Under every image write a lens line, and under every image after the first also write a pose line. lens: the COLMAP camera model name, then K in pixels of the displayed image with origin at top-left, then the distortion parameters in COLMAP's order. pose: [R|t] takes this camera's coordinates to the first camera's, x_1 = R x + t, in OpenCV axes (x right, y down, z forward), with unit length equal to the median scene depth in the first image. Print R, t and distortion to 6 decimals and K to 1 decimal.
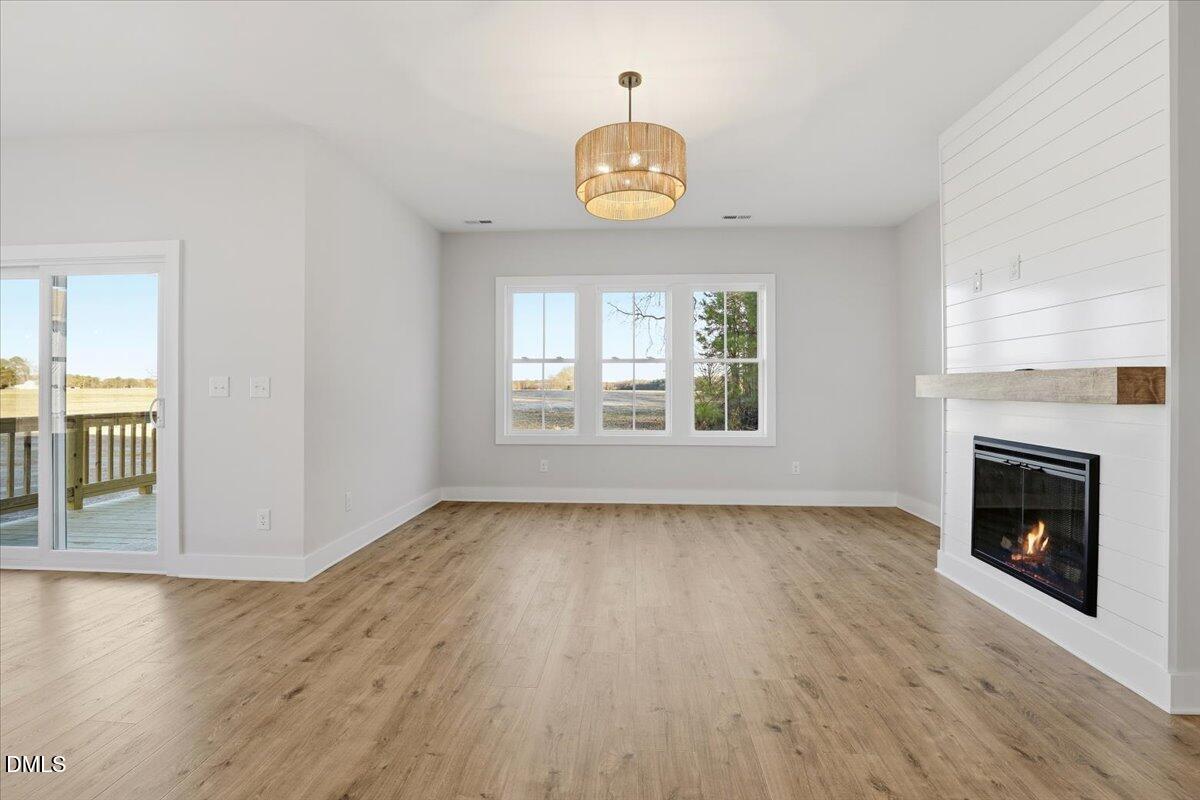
lens RADIAL K [[561.9, 0, 594.0], [0, 561.9, 387.9], [0, 0, 1]] dist [-0.024043, 0.003253]
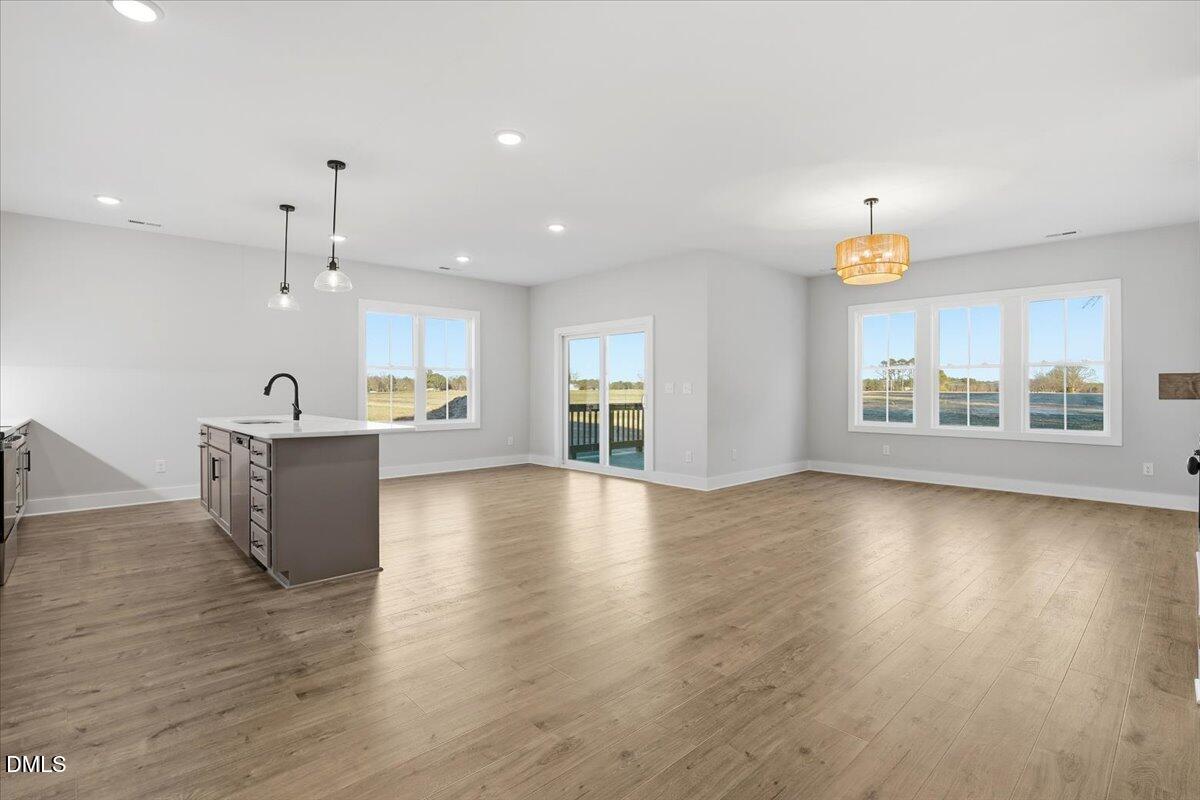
lens RADIAL K [[561.9, 0, 590.4], [0, 561.9, 388.1], [0, 0, 1]] dist [-0.024043, 0.003253]
pose [[0.721775, -0.003607, -0.692118, 0.500169], [0.002902, 0.999993, -0.002185, -0.000712], [0.692121, -0.000432, 0.721781, -0.630737]]
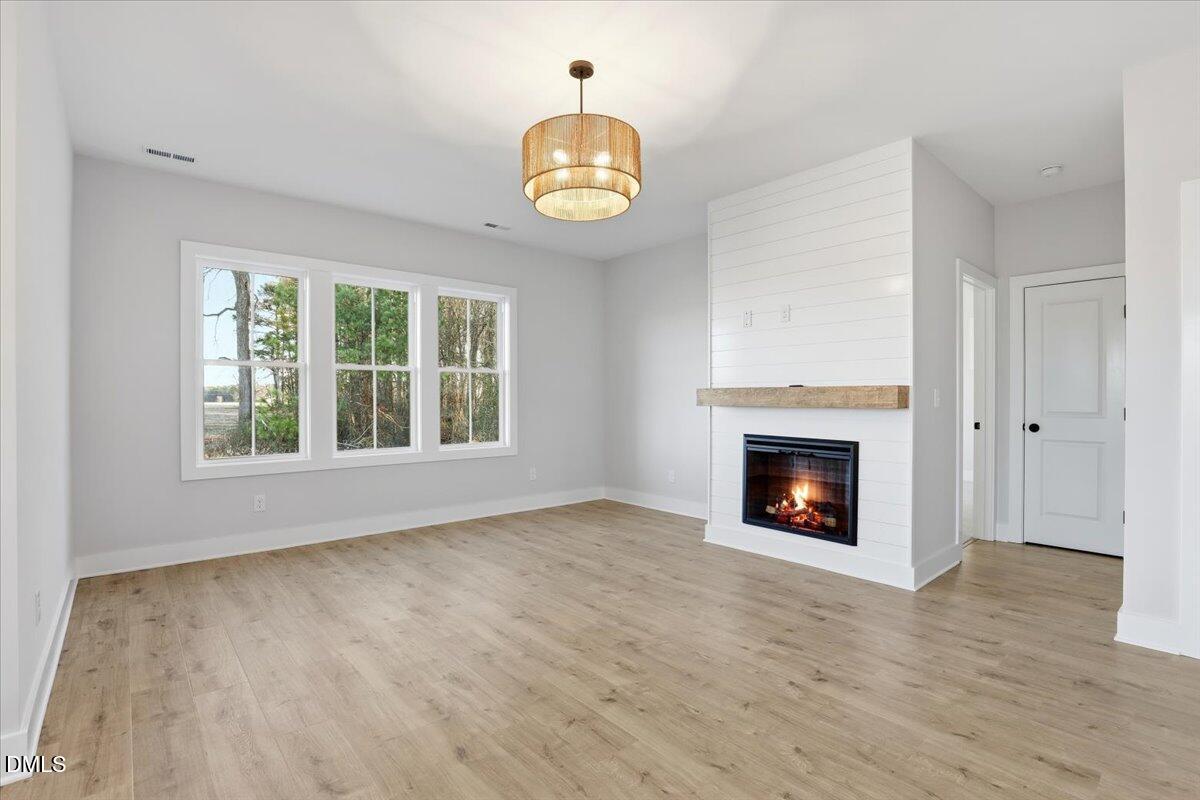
lens RADIAL K [[561.9, 0, 591.5], [0, 561.9, 398.0], [0, 0, 1]] dist [-0.024043, 0.003253]
pose [[0.717116, -0.003292, 0.696946, -0.485282], [0.001206, 0.999993, 0.003482, -0.005486], [-0.696953, -0.001657, 0.717115, 0.263219]]
